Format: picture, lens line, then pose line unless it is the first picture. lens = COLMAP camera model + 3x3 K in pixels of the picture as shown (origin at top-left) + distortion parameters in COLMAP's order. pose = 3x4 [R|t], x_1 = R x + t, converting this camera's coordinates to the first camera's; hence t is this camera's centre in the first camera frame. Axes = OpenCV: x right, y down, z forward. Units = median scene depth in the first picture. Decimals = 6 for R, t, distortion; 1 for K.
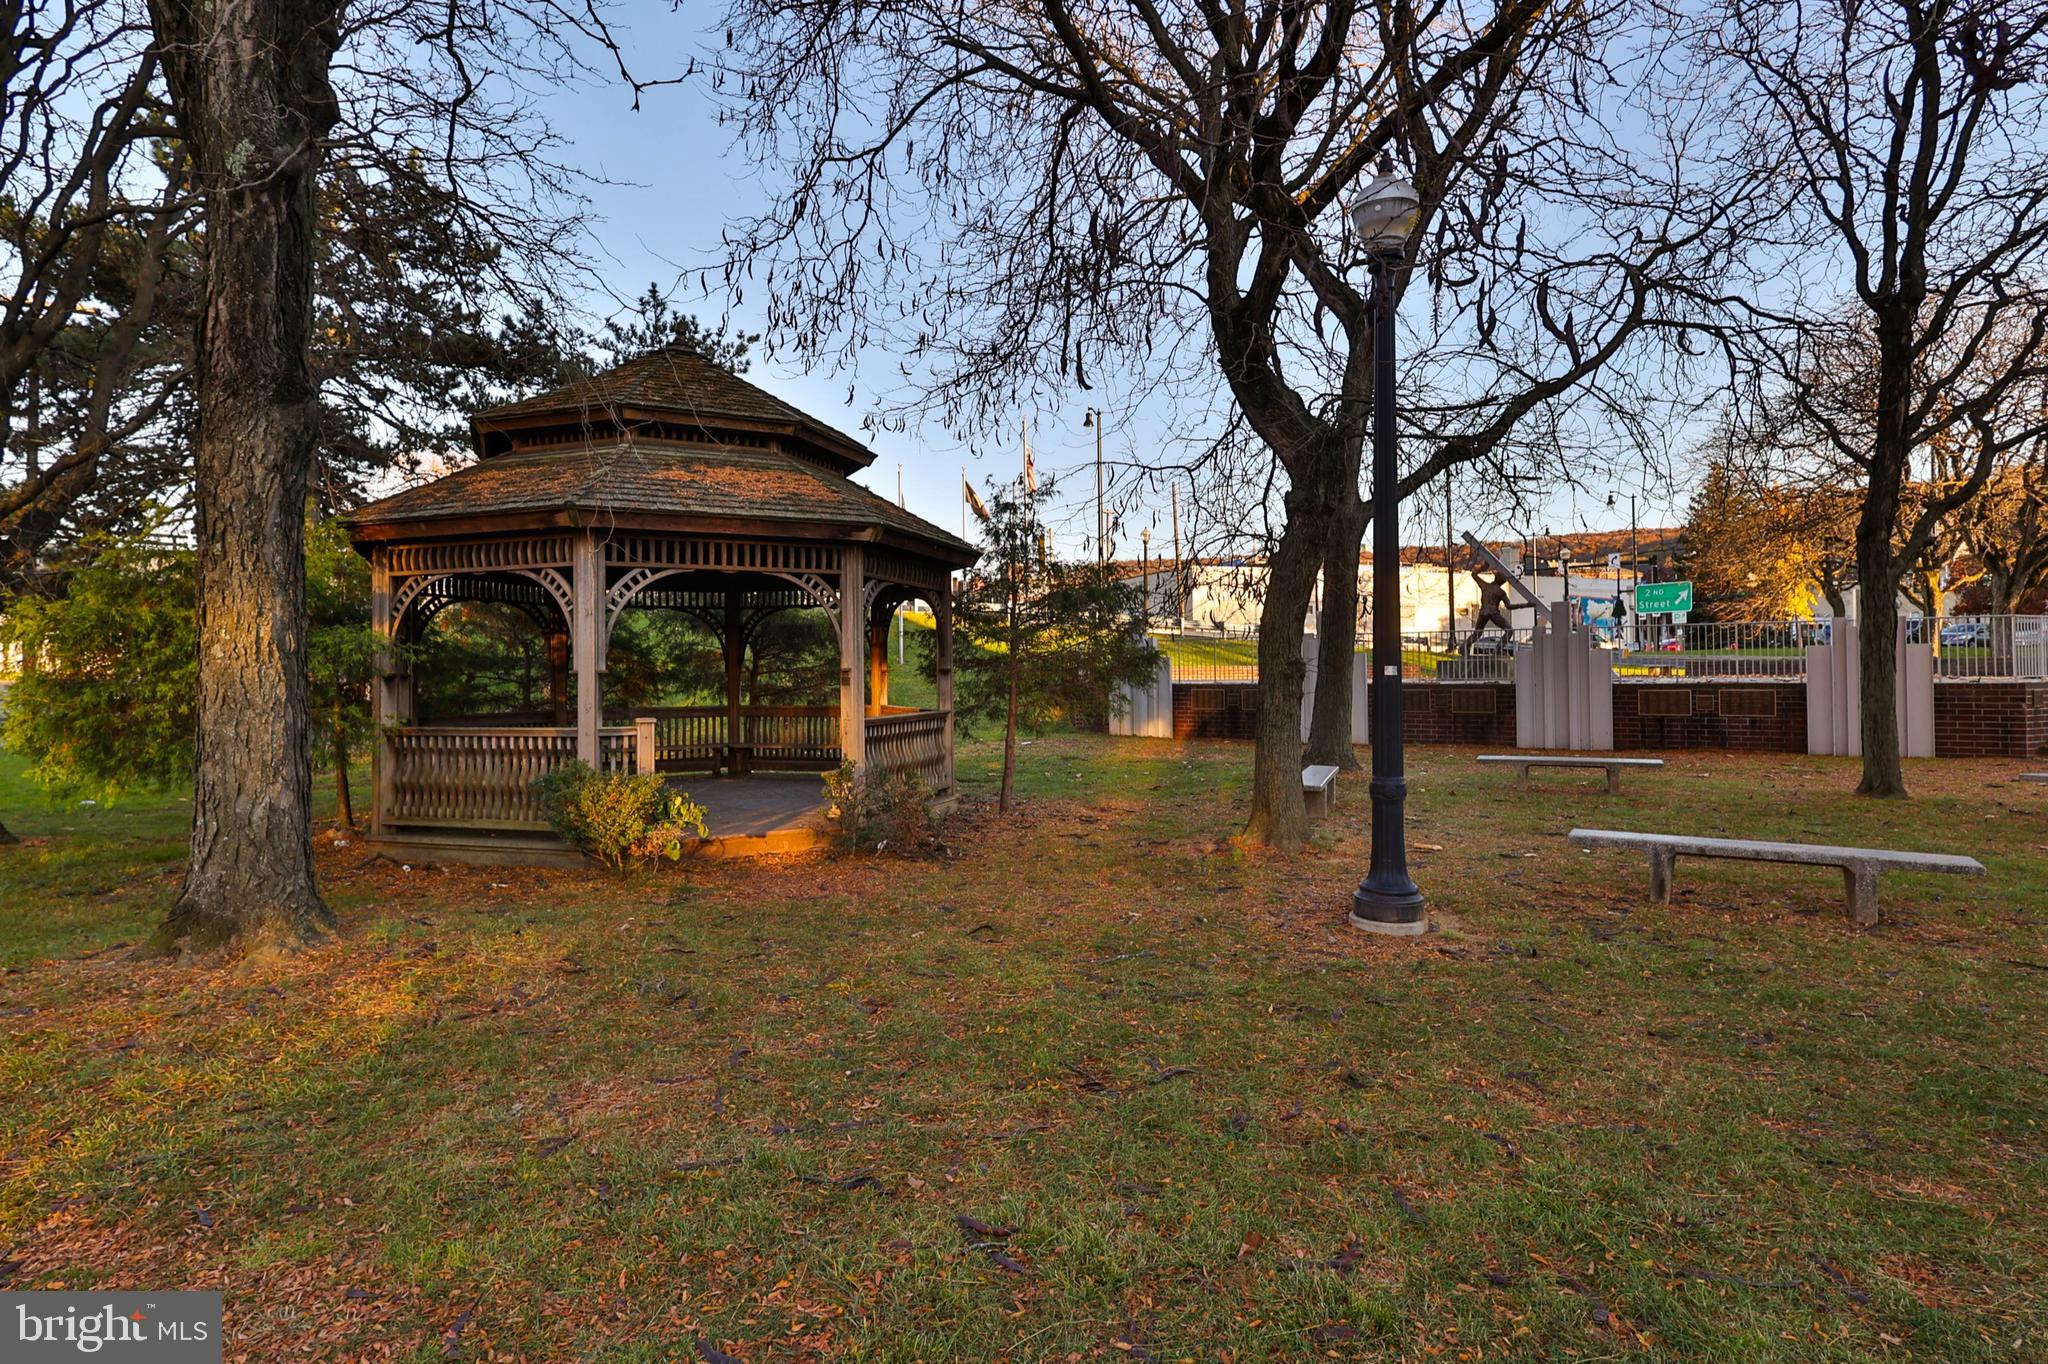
lens RADIAL K [[1011.3, 0, 1051.0], [0, 1011.3, 678.2], [0, 0, 1]] dist [-0.002316, -0.000081]
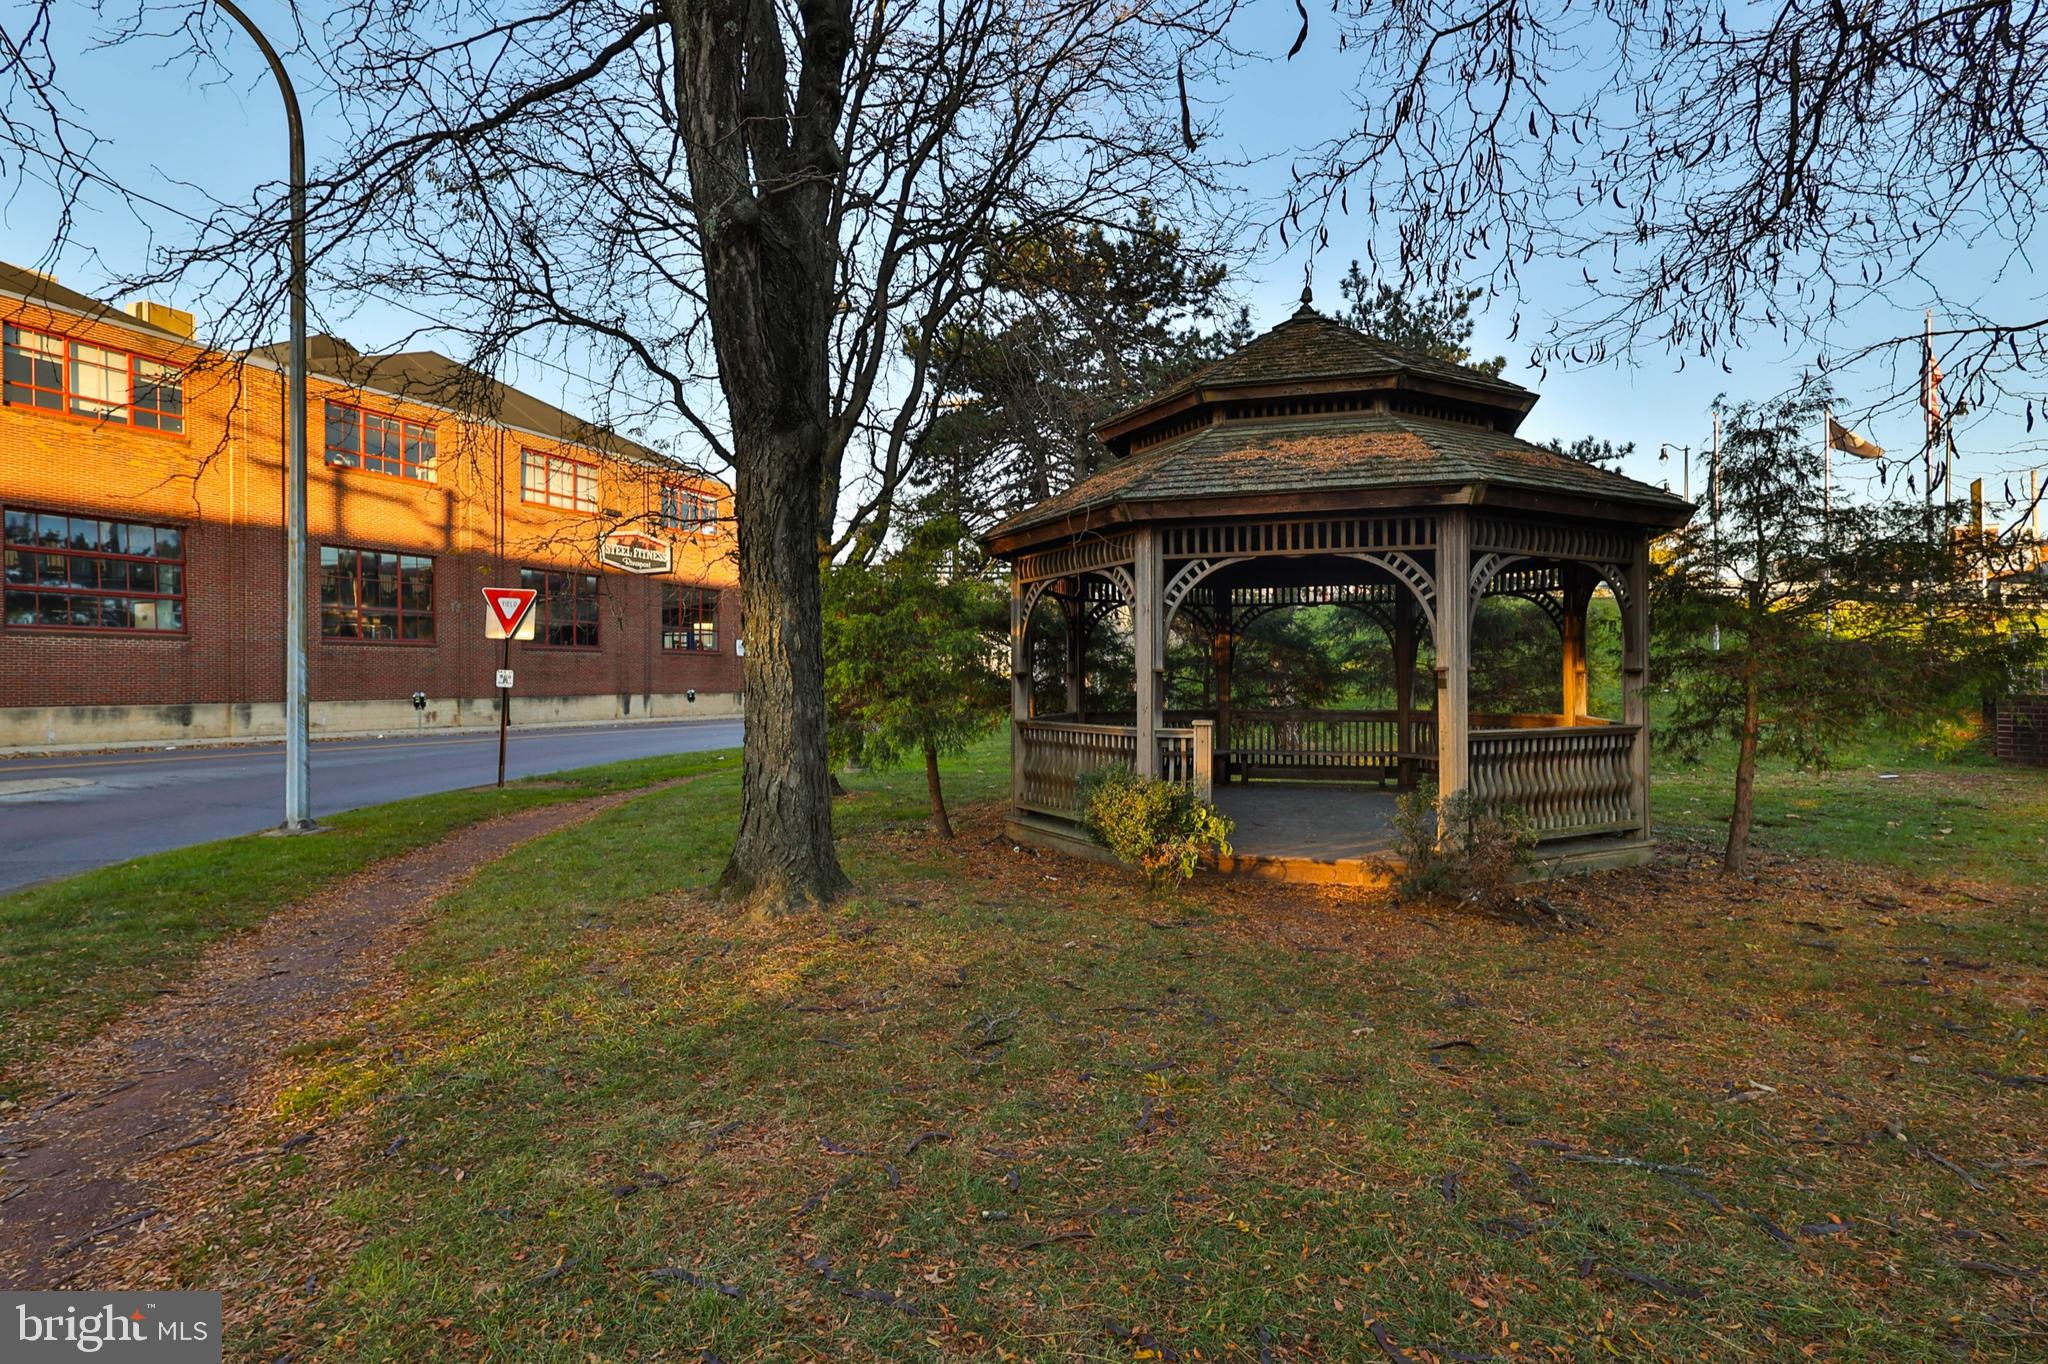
lens RADIAL K [[1029.9, 0, 1005.5], [0, 1029.9, 689.5], [0, 0, 1]] dist [0.002416, 0.000216]
pose [[0.713223, 0.014996, -0.700777, 0.129268], [-0.008367, 0.999882, 0.012881, 0.000399], [0.700887, -0.003324, 0.713264, 0.189334]]
